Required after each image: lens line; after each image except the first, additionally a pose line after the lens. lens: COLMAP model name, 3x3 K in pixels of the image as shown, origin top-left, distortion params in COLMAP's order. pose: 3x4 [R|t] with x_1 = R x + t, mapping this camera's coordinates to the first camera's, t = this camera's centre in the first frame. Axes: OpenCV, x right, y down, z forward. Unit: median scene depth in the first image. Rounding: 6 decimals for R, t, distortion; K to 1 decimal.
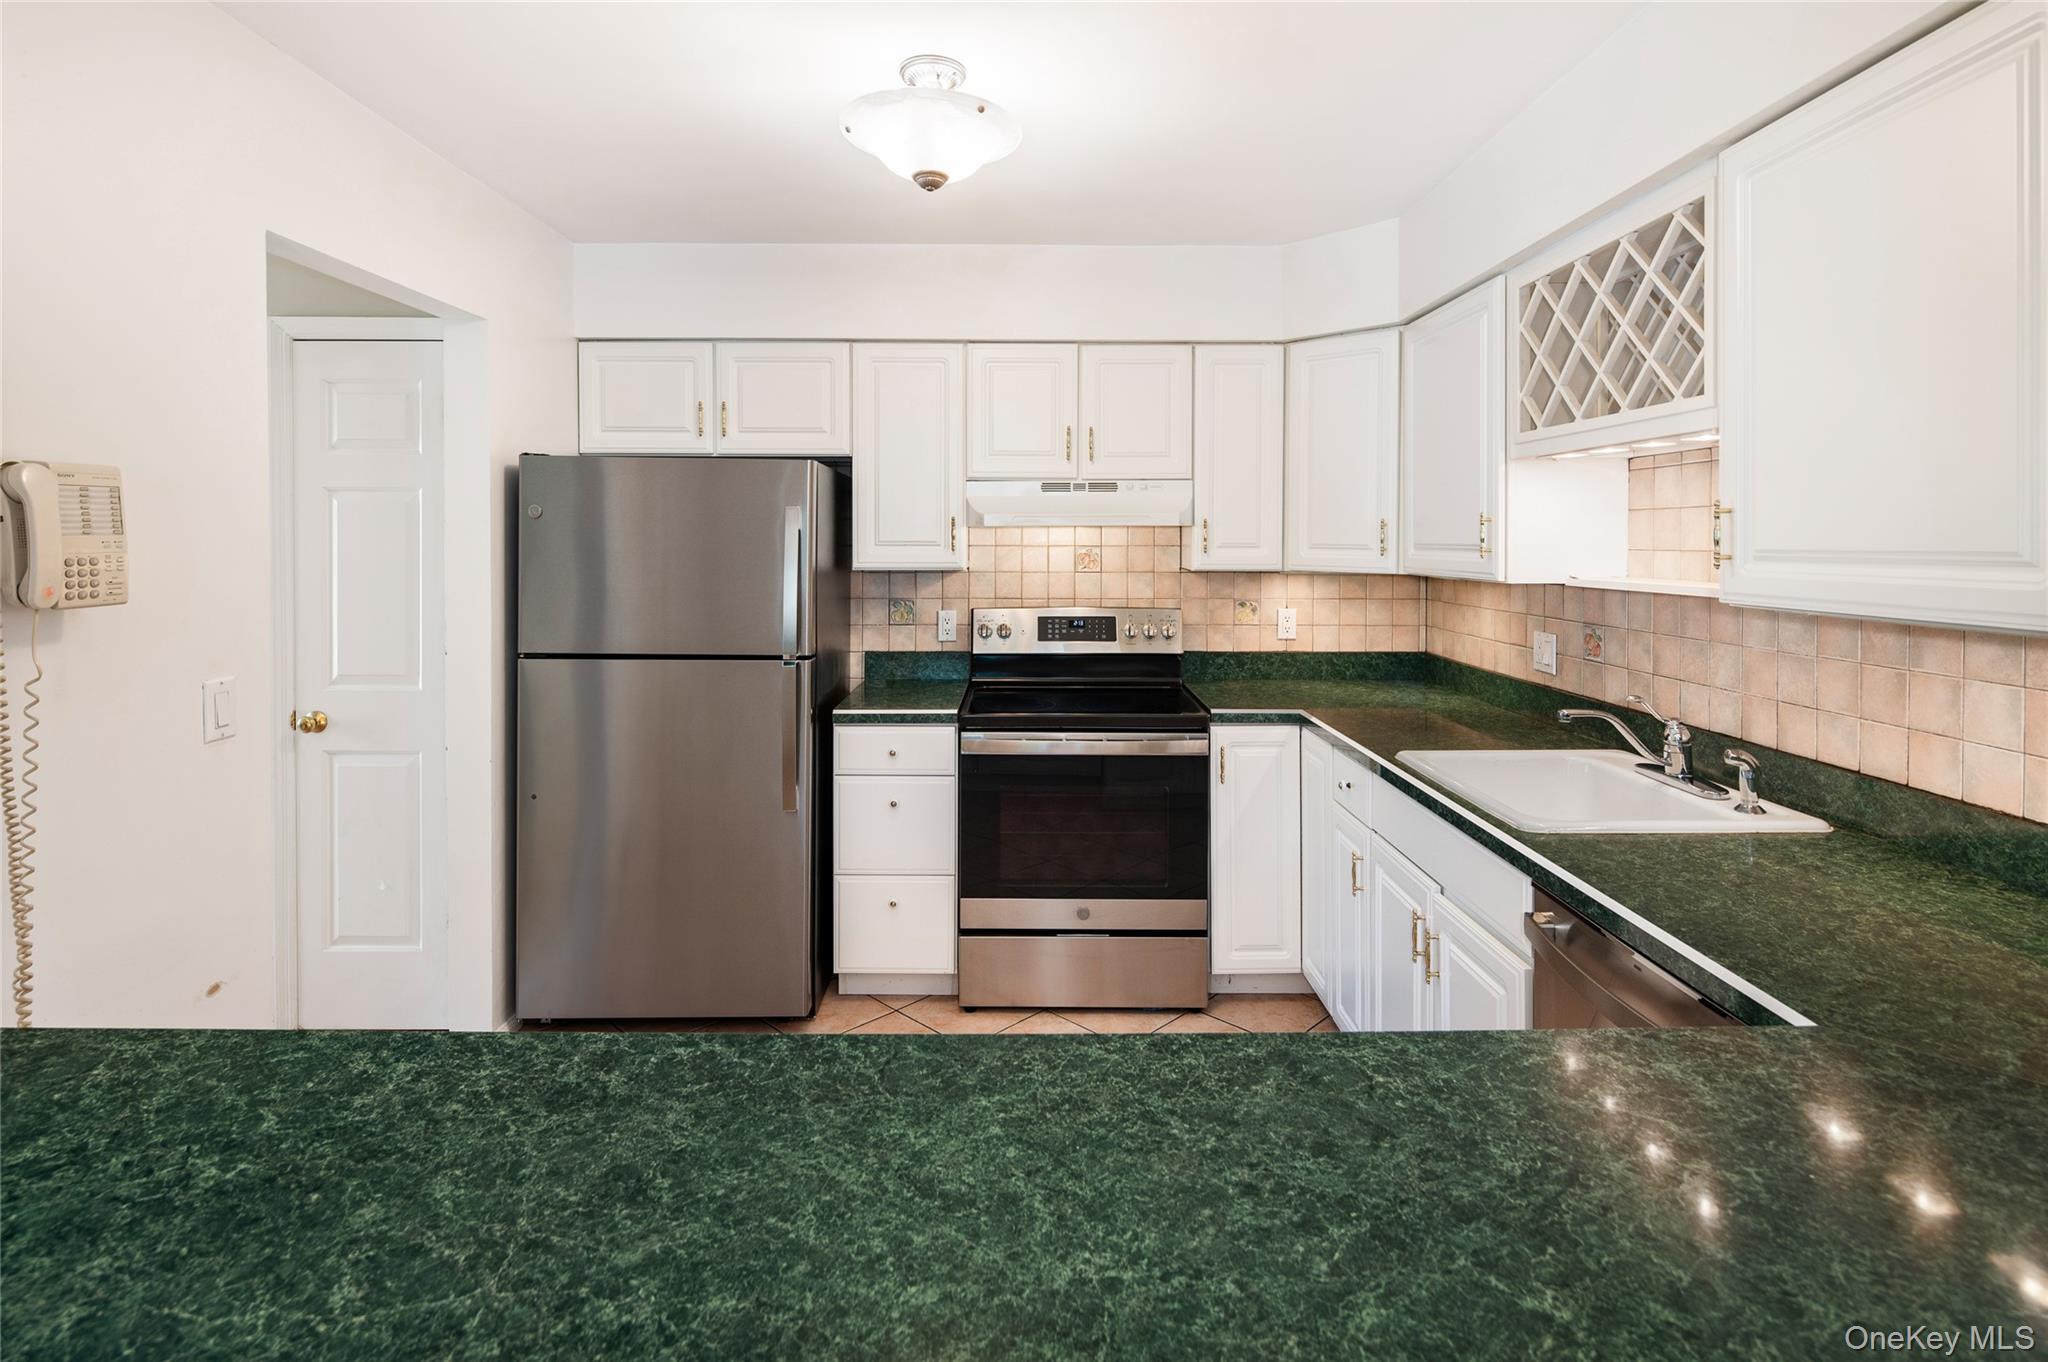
lens RADIAL K [[996.9, 0, 1025.9], [0, 996.9, 552.3], [0, 0, 1]] dist [0.004414, -0.004776]
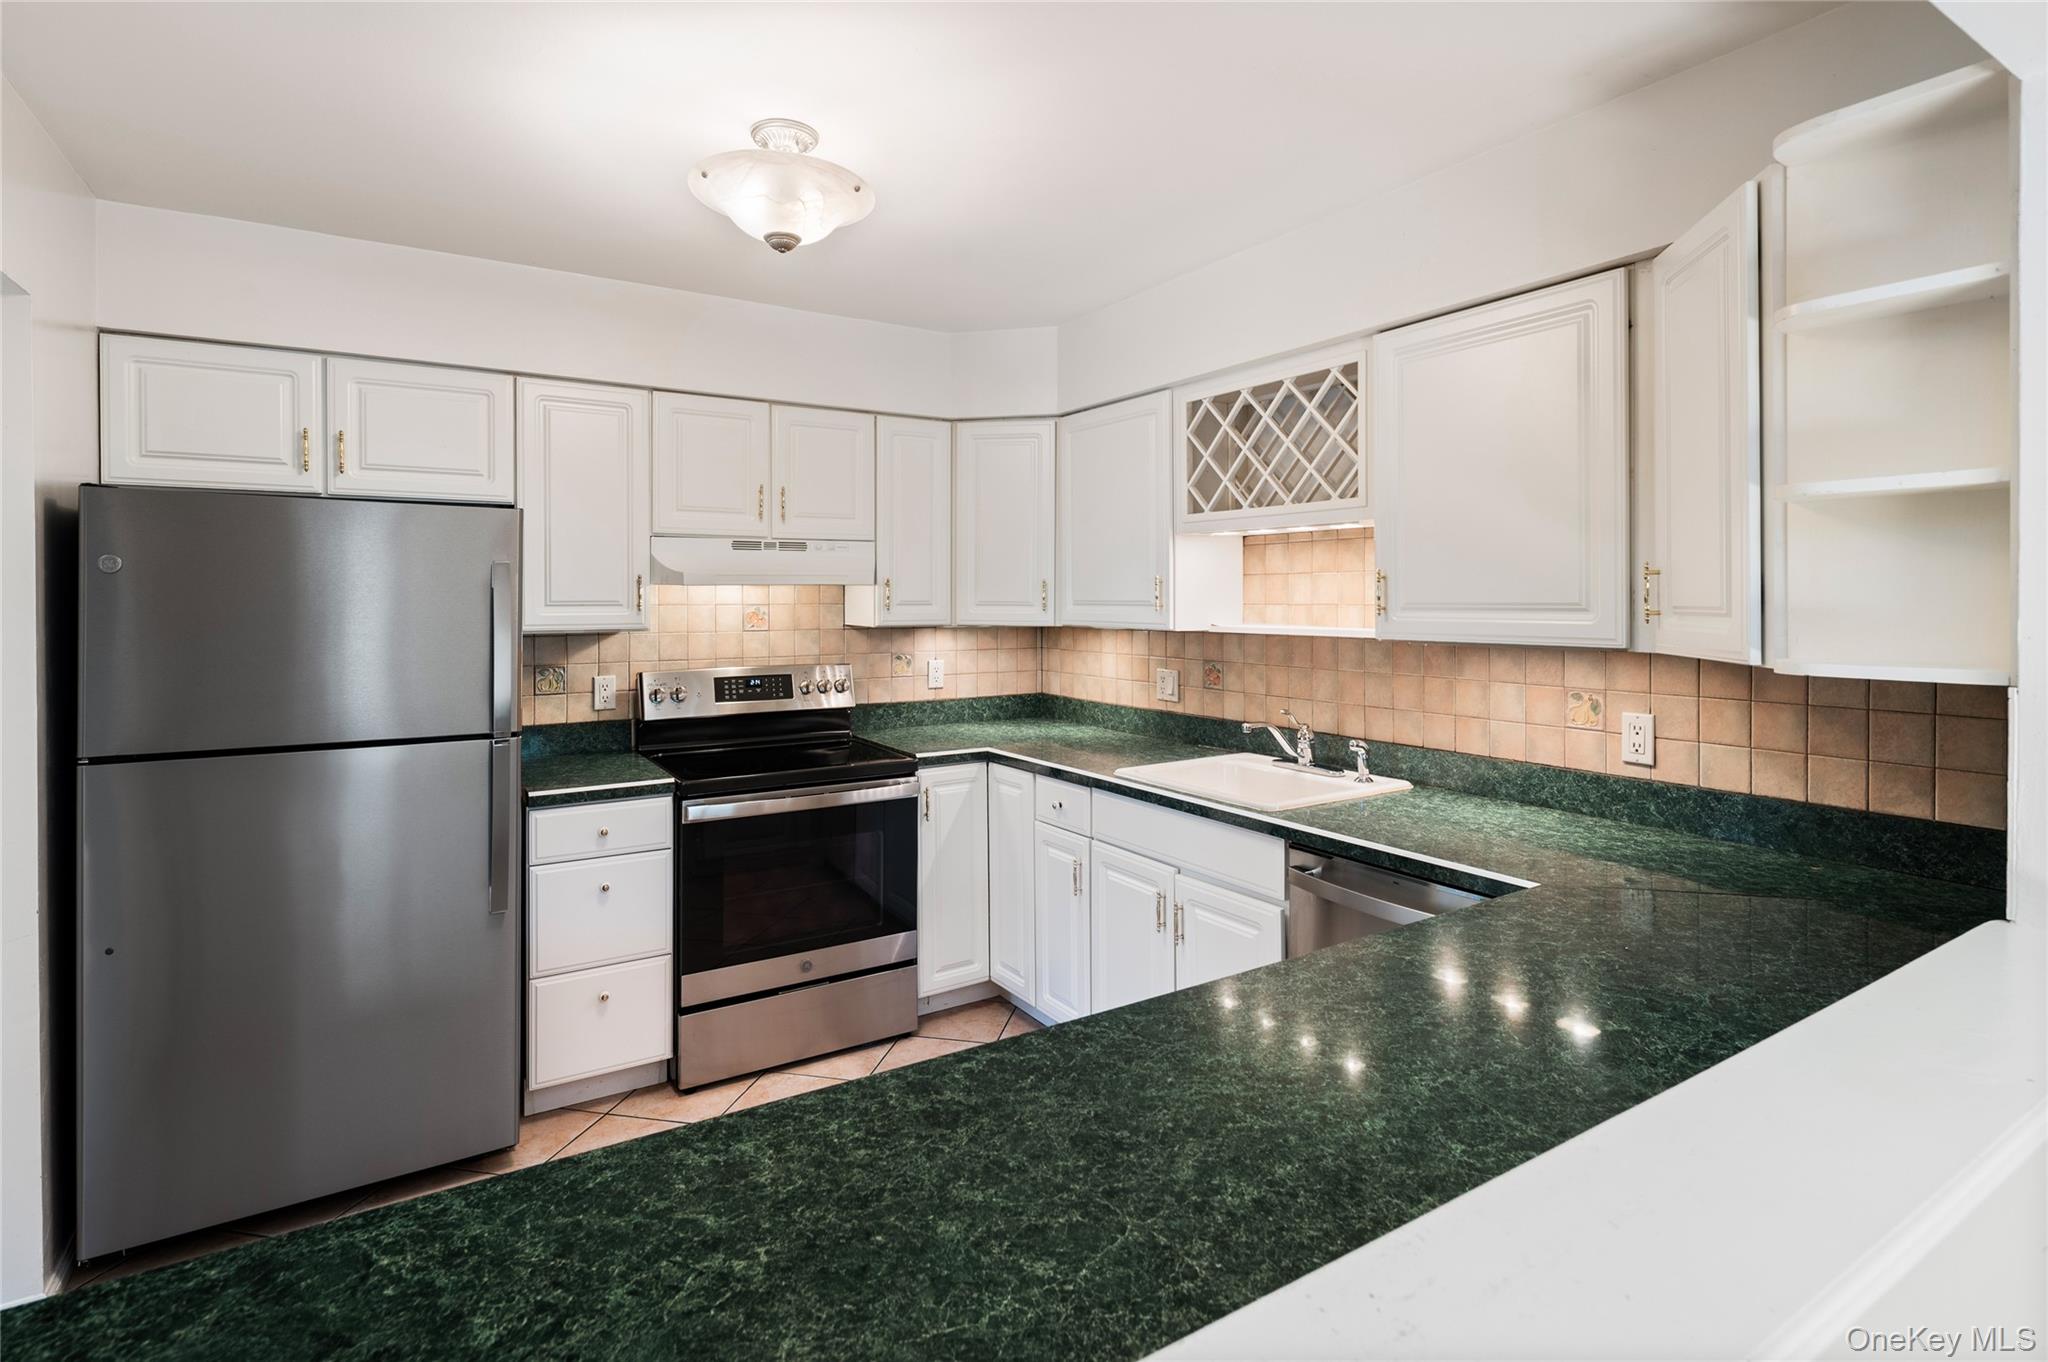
lens RADIAL K [[1005.6, 0, 1029.9], [0, 1005.6, 602.9], [0, 0, 1]] dist [0.003978, -0.001016]
pose [[0.843938, -0.006740, 0.536398, -0.294732], [0.010589, 0.999936, -0.004095, -0.001325], [-0.536336, 0.009136, 0.843955, 0.007850]]
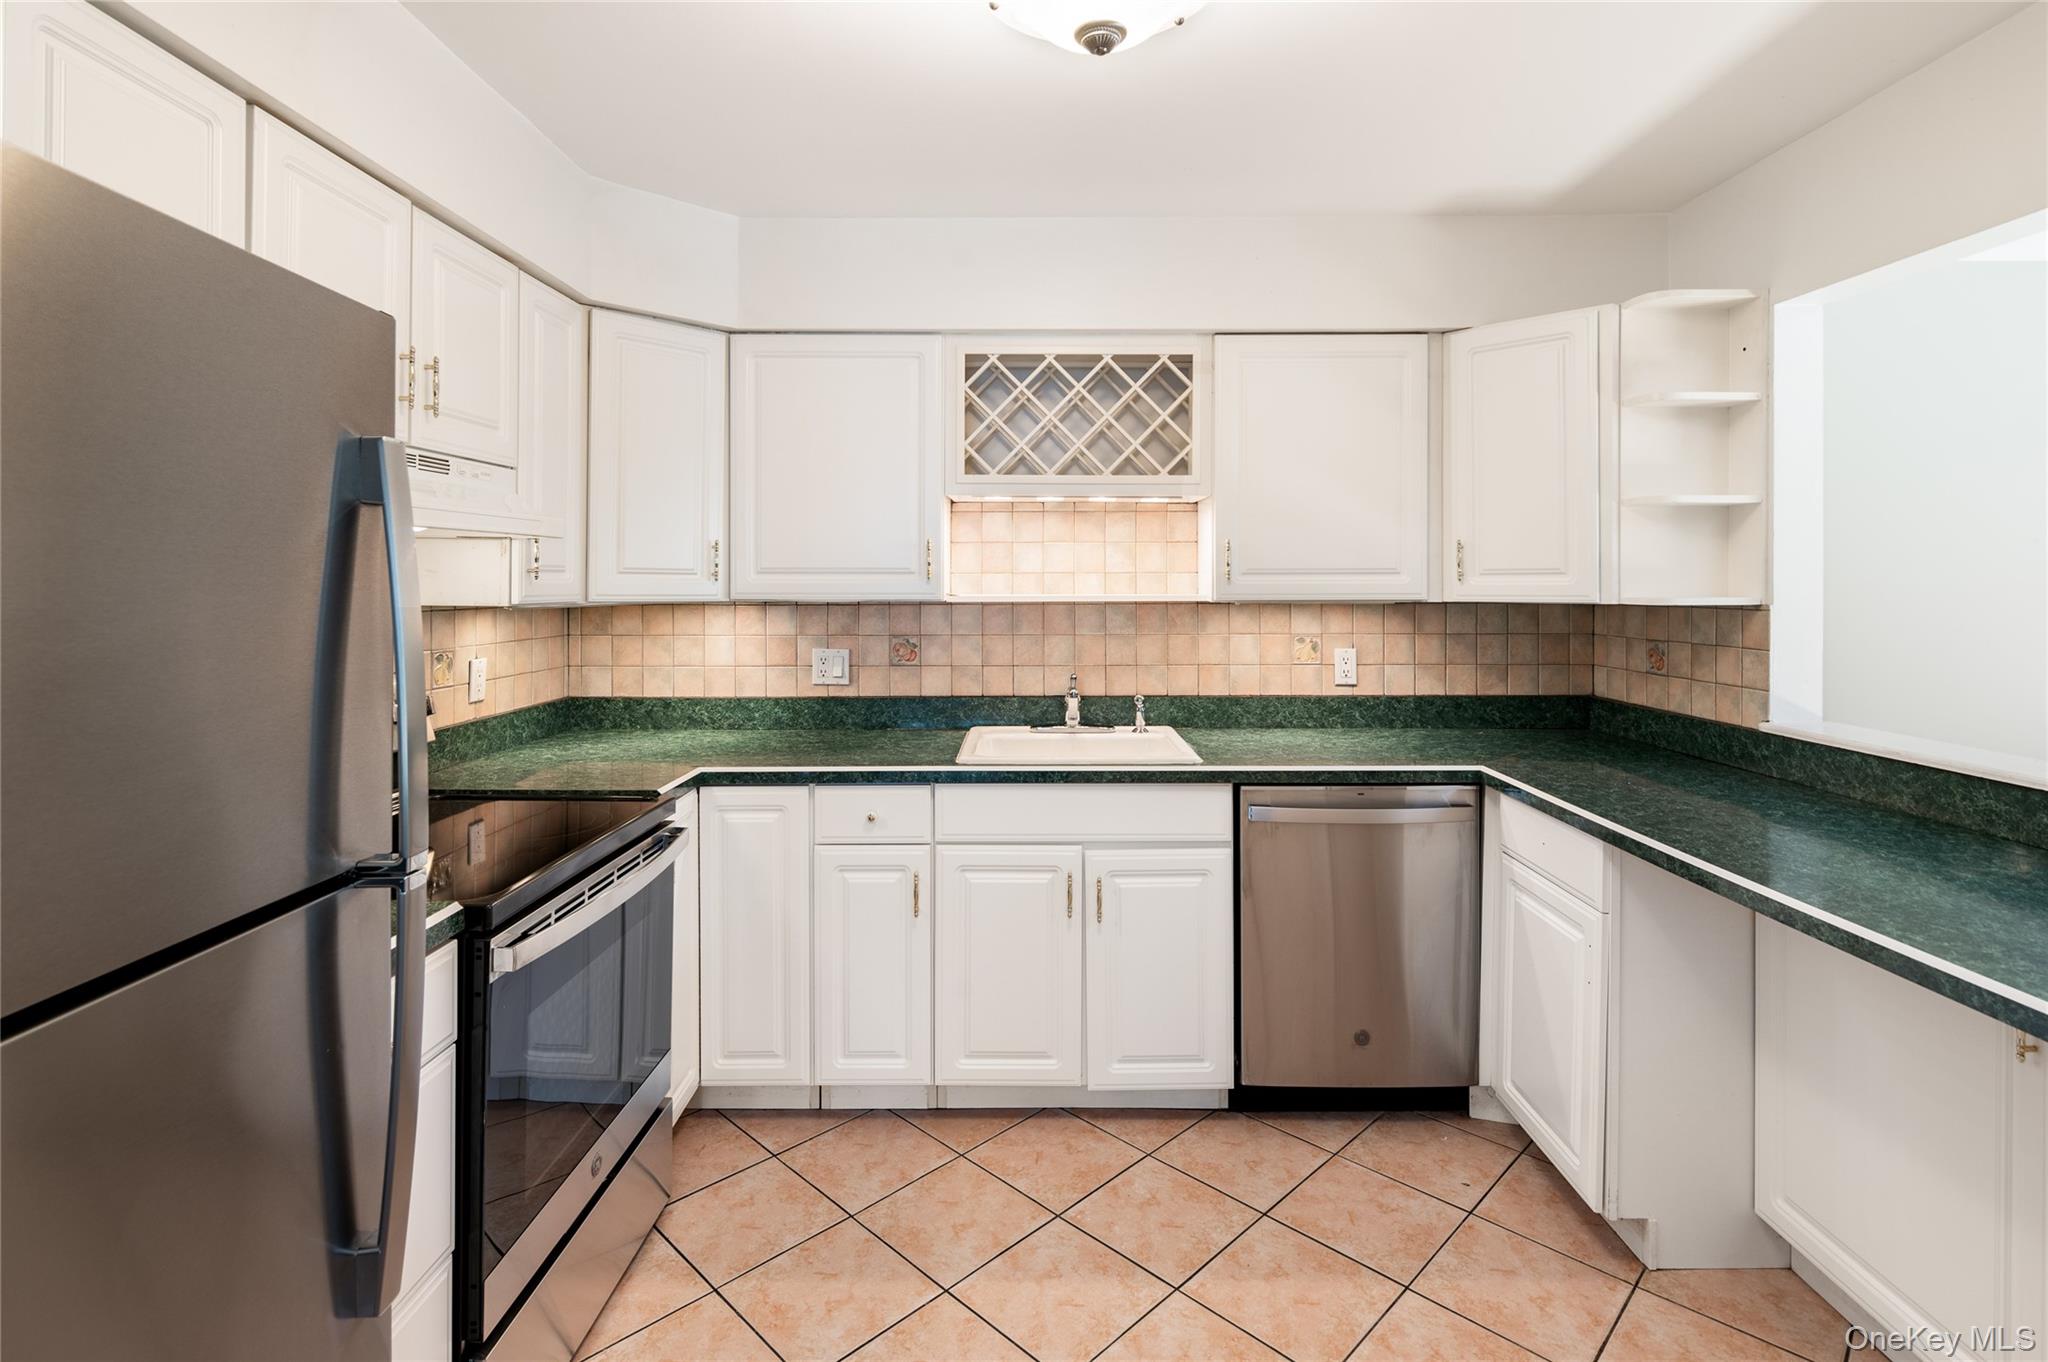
lens RADIAL K [[991.5, 0, 1029.6], [0, 991.5, 581.2], [0, 0, 1]] dist [0.002381, -0.004178]
pose [[0.004102, -0.001719, 0.999990, -0.542421], [0.014128, 0.999899, 0.001661, 0.005804], [-0.999892, 0.014121, 0.004126, 0.717090]]
